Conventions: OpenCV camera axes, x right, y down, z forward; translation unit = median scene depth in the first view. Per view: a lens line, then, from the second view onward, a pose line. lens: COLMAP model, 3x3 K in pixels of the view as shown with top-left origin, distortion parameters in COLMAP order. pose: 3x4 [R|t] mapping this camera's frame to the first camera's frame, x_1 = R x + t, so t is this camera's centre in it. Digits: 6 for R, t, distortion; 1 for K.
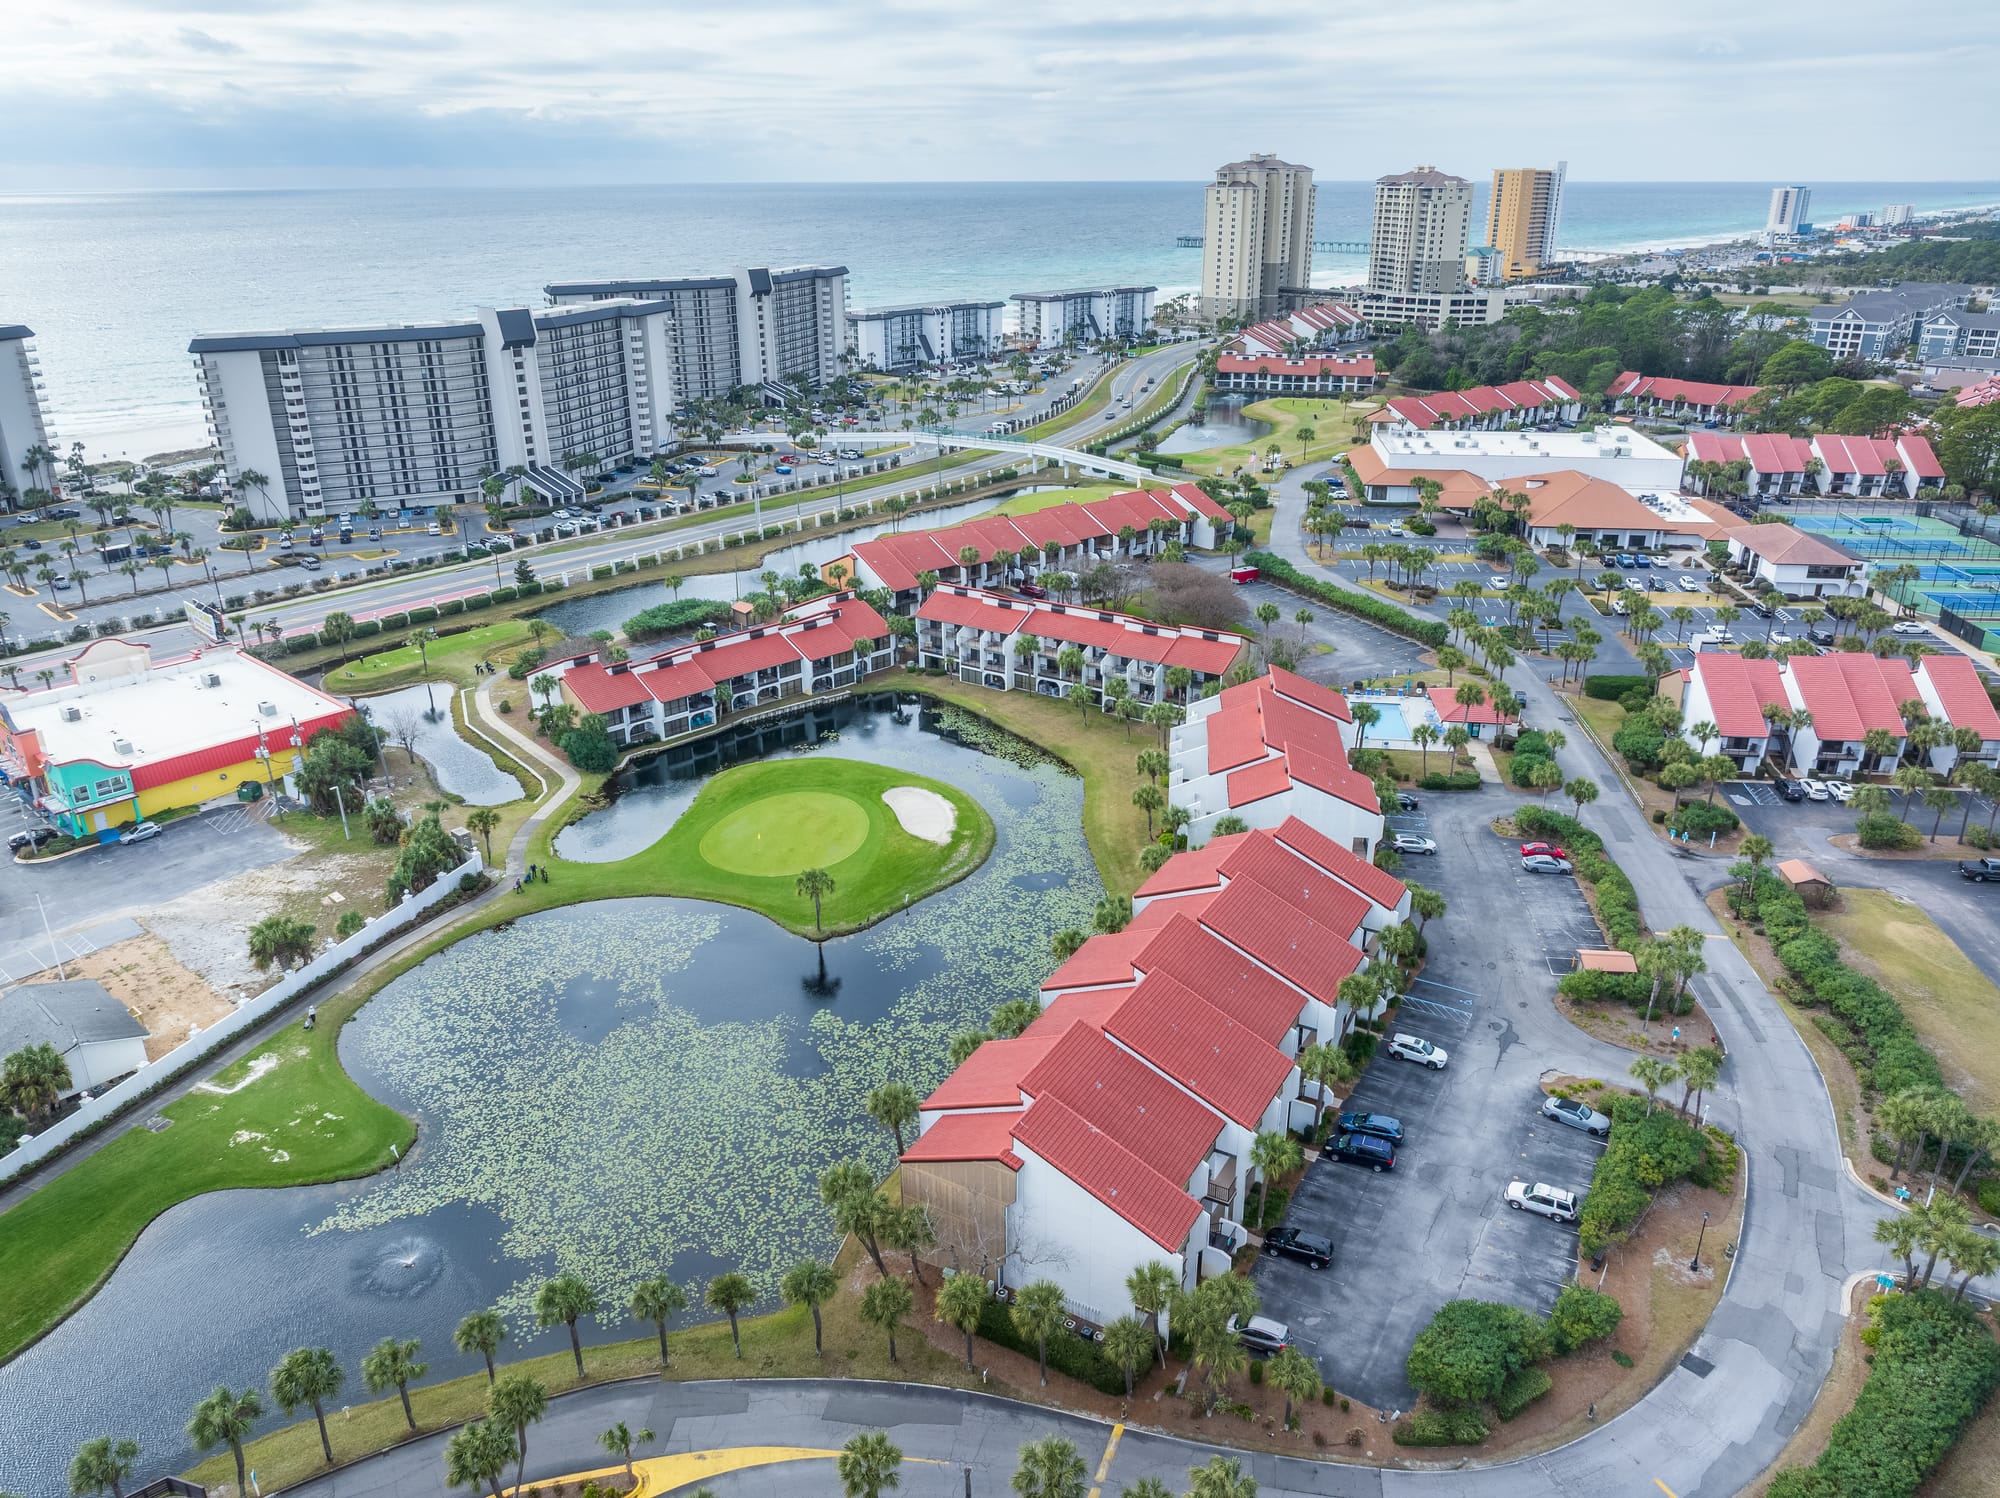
lens RADIAL K [[1399.9, 0, 1003.4], [0, 1399.9, 749.5], [0, 0, 1]] dist [-0.031855, 0.020937]
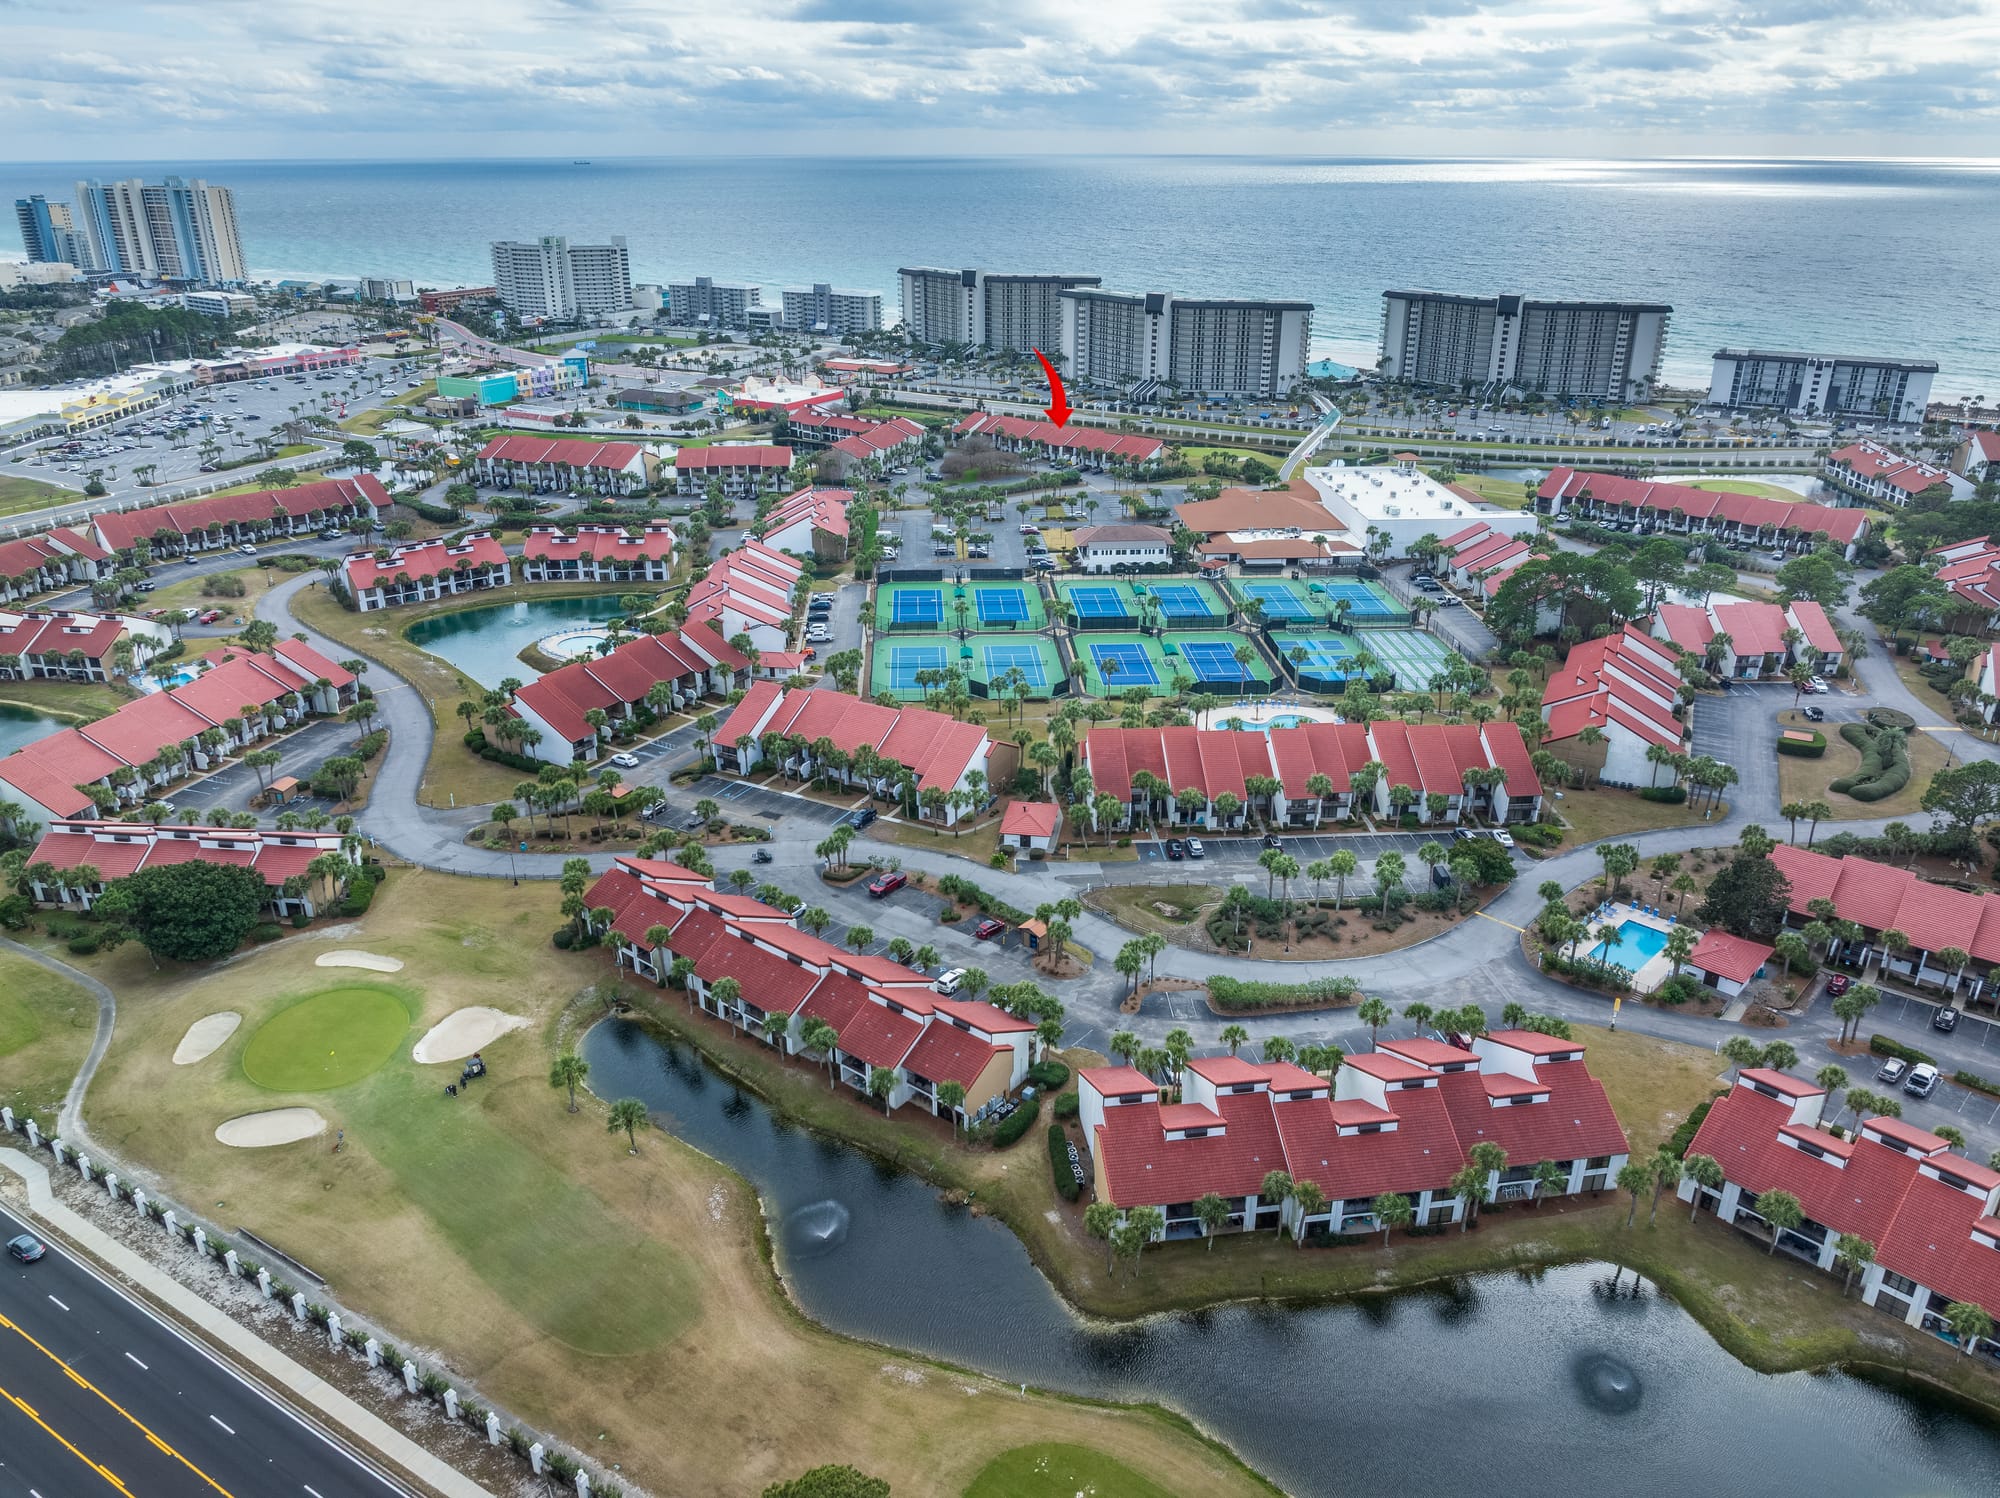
lens RADIAL K [[1404.1, 0, 1002.8], [0, 1404.1, 752.2], [0, 0, 1]] dist [-0.037518, 0.025751]
pose [[0.179316, 0.394949, -0.901033, 0.867174], [-0.371417, 0.875276, 0.309743, -0.158821], [0.910986, 0.279118, 0.303642, 0.232223]]
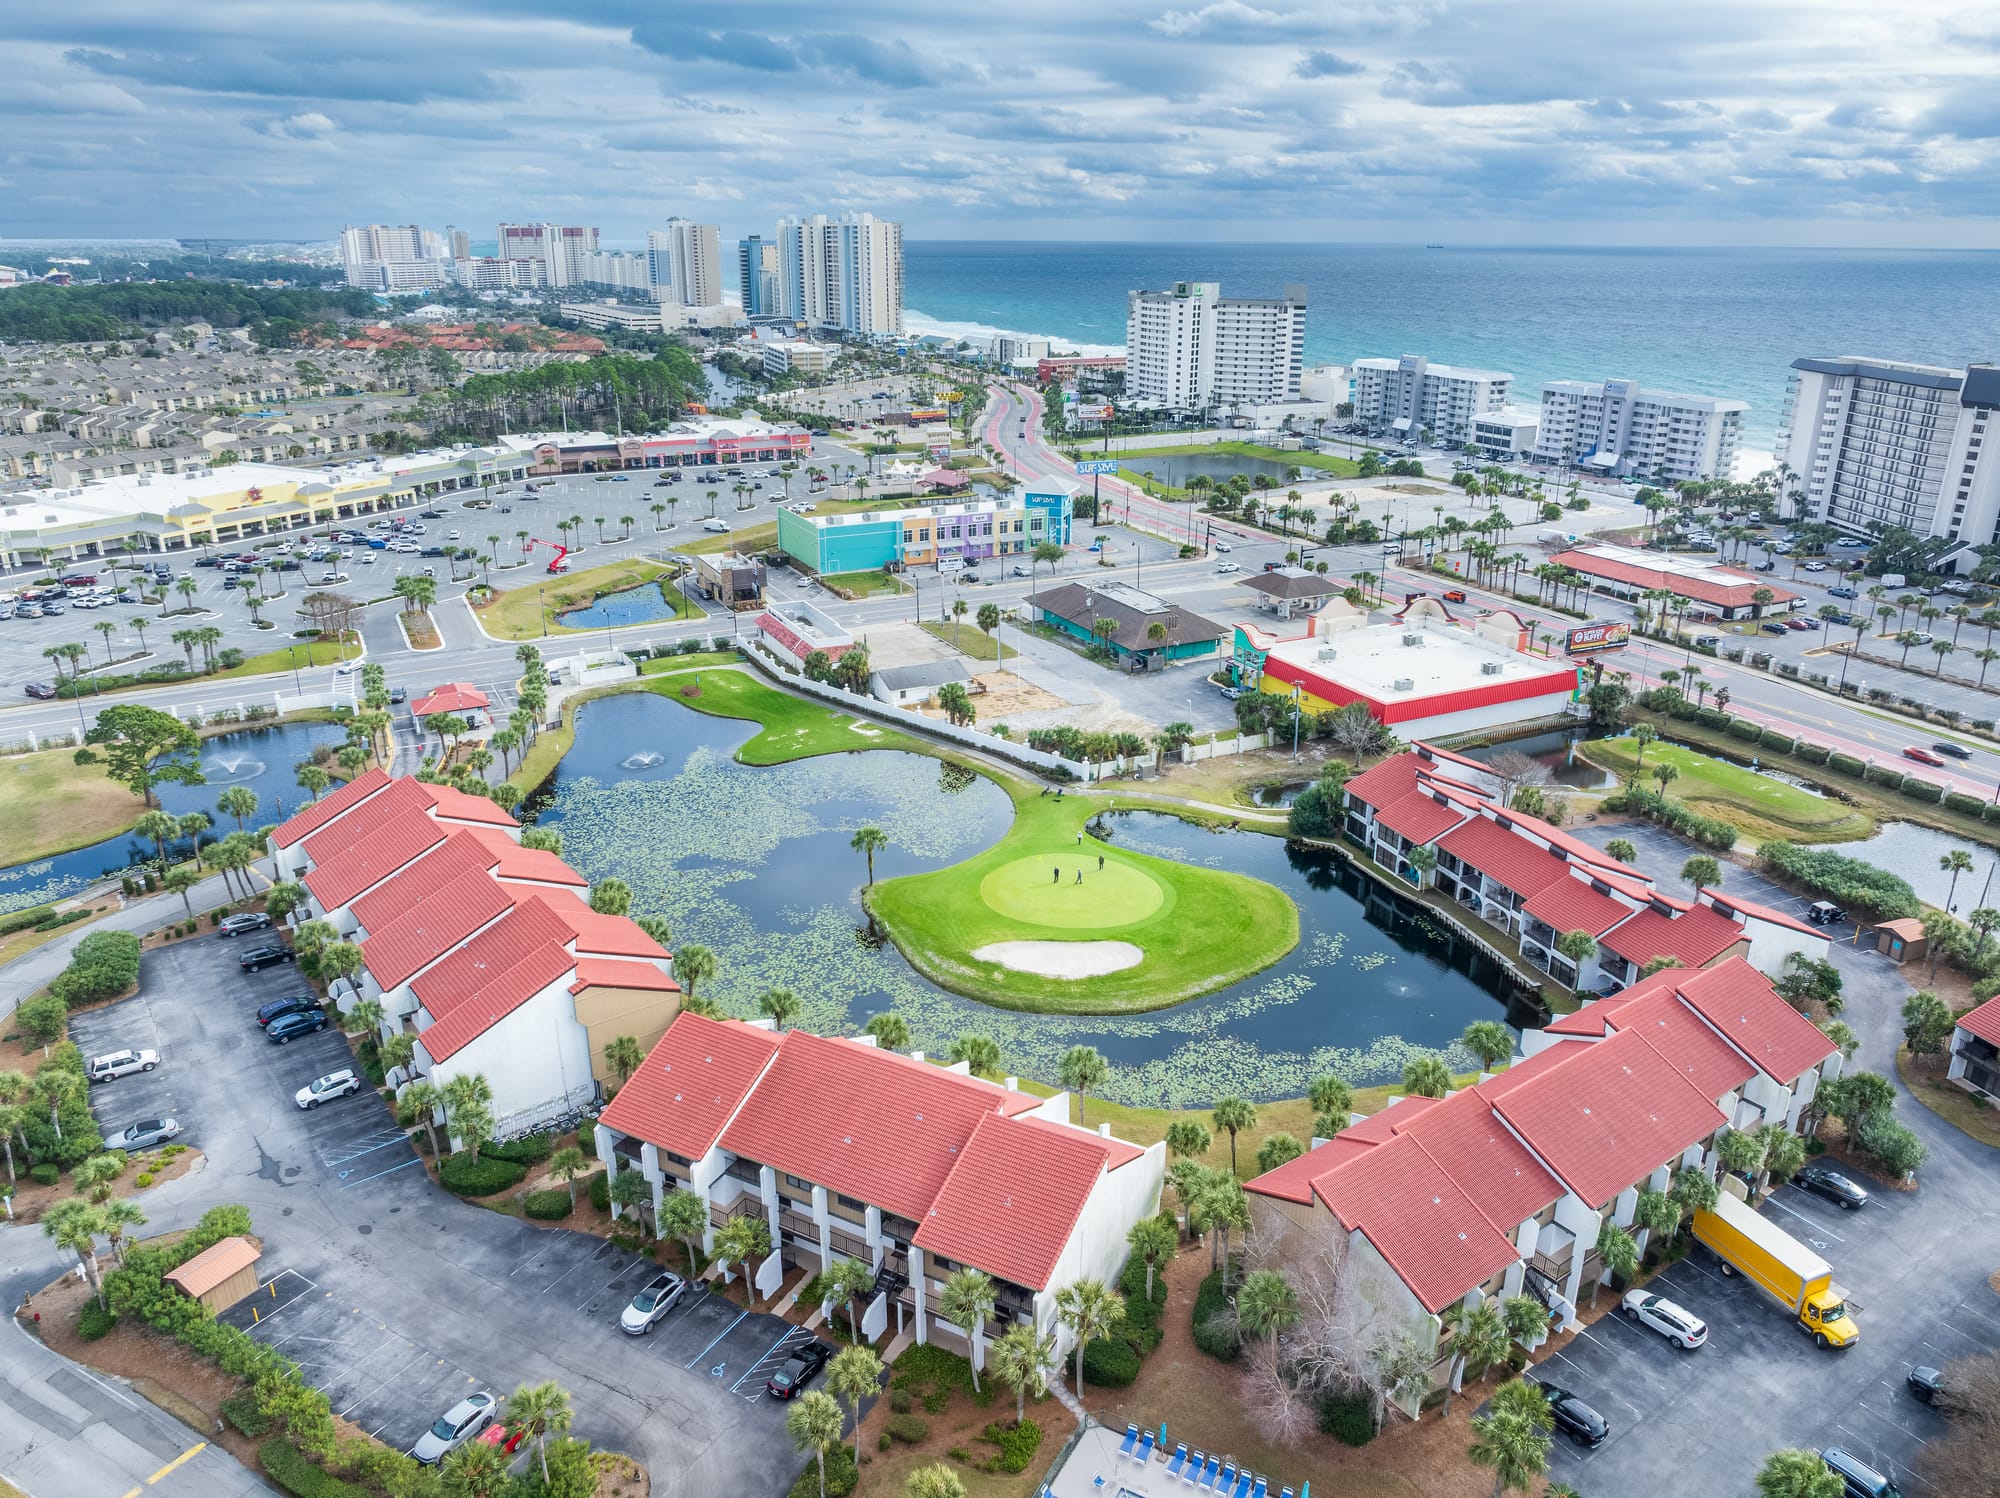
lens RADIAL K [[1399.9, 0, 1003.4], [0, 1399.9, 749.5], [0, 0, 1]] dist [-0.031855, 0.020937]
pose [[-0.369582, 0.323473, -0.871077, 0.190893], [-0.352667, 0.818475, 0.453569, -0.125404], [0.859671, 0.474831, -0.188415, 0.313153]]
